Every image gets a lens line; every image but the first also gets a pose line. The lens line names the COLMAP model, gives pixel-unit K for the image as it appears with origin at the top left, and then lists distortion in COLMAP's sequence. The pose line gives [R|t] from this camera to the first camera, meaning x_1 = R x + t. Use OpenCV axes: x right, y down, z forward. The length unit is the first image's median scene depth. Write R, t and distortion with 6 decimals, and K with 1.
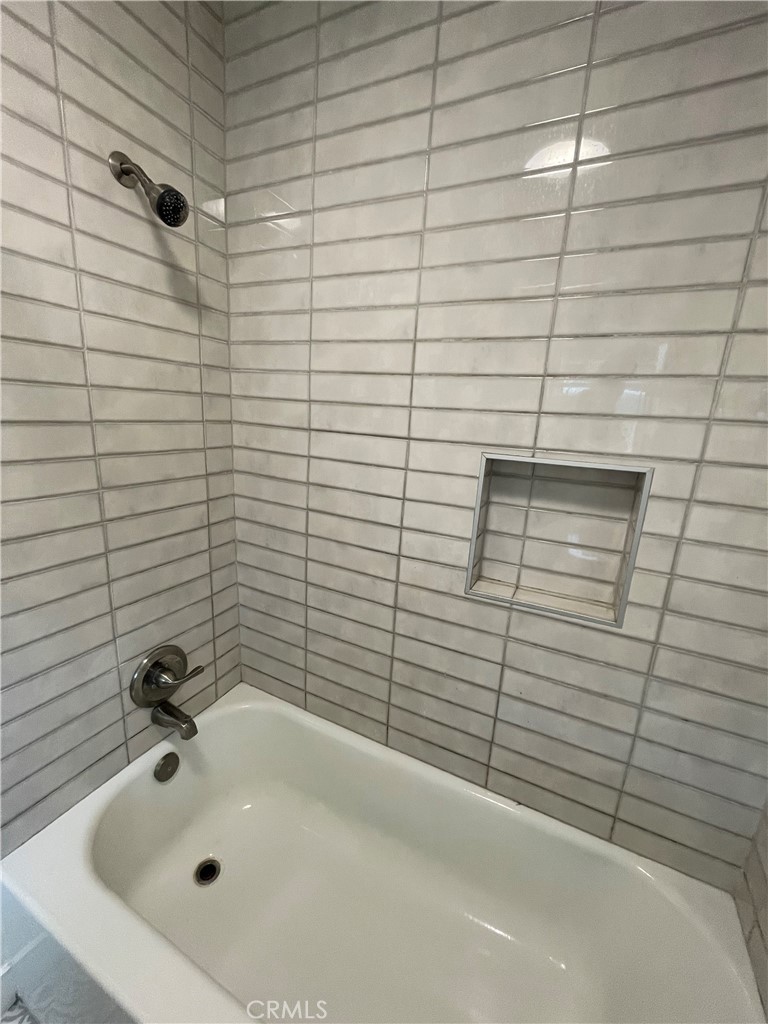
lens RADIAL K [[416.1, 0, 385.4], [0, 416.1, 513.9], [0, 0, 1]] dist [-0.000719, 0.000316]
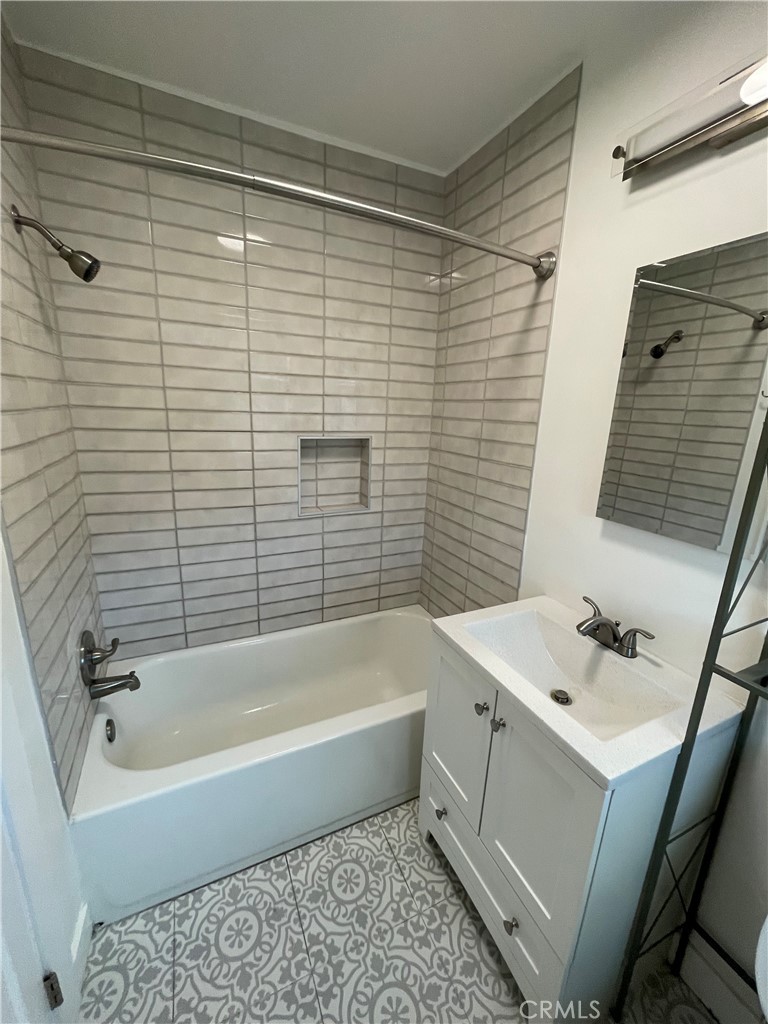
lens RADIAL K [[416.1, 0, 383.2], [0, 416.1, 512.3], [0, 0, 1]] dist [-0.000719, 0.000316]
pose [[0.621527, -0.228532, 0.749318, -0.895560], [0.183115, 0.972387, 0.144678, -0.016161], [-0.761690, 0.047290, 0.646213, -0.412650]]
